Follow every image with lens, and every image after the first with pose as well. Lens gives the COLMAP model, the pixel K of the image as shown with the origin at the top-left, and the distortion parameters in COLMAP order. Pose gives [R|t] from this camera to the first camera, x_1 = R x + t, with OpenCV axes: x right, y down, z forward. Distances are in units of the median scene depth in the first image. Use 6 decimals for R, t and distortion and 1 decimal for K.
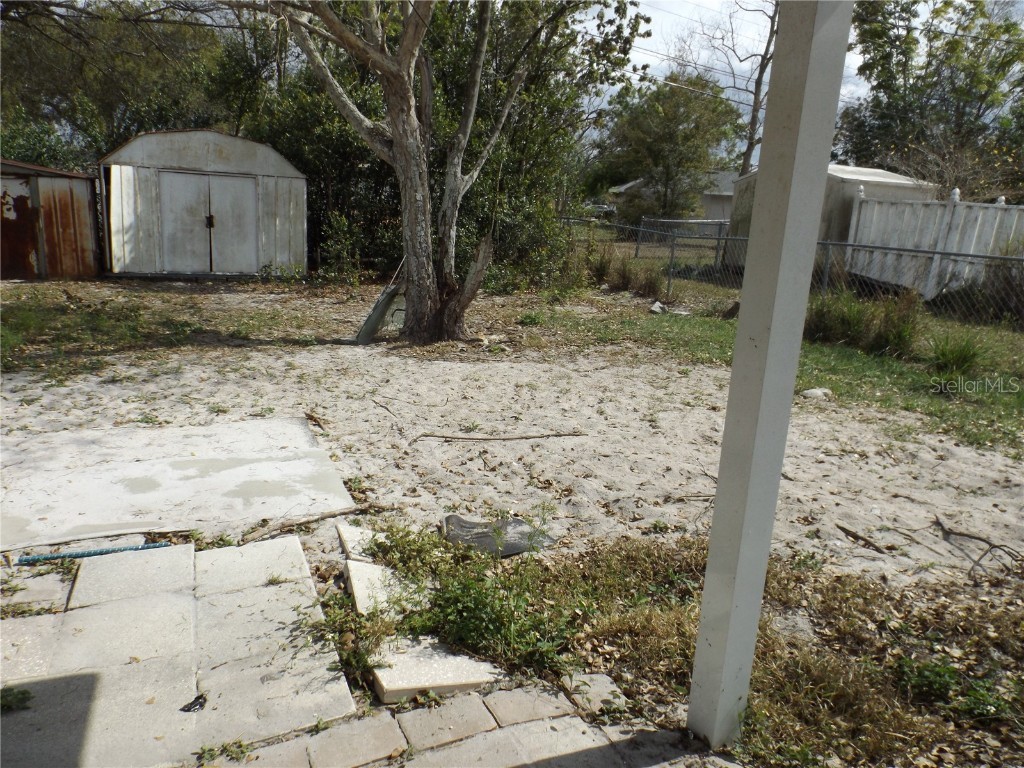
lens RADIAL K [[741.7, 0, 503.5], [0, 741.7, 395.1], [0, 0, 1]] dist [0.014647, -0.018538]
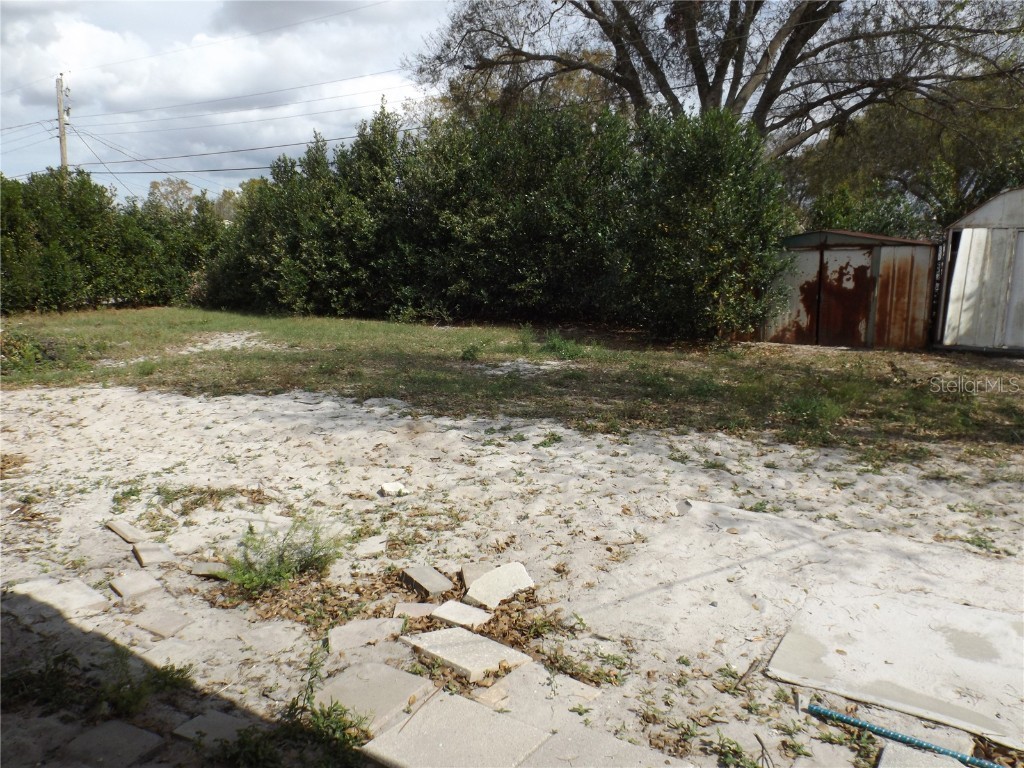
lens RADIAL K [[741.7, 0, 505.4], [0, 741.7, 382.7], [0, 0, 1]] dist [0.014647, -0.018538]
pose [[0.544914, 0.092059, -0.833423, -0.093324], [-0.178417, 0.983923, -0.007970, -0.028098], [0.819290, 0.153040, 0.552578, 0.113001]]
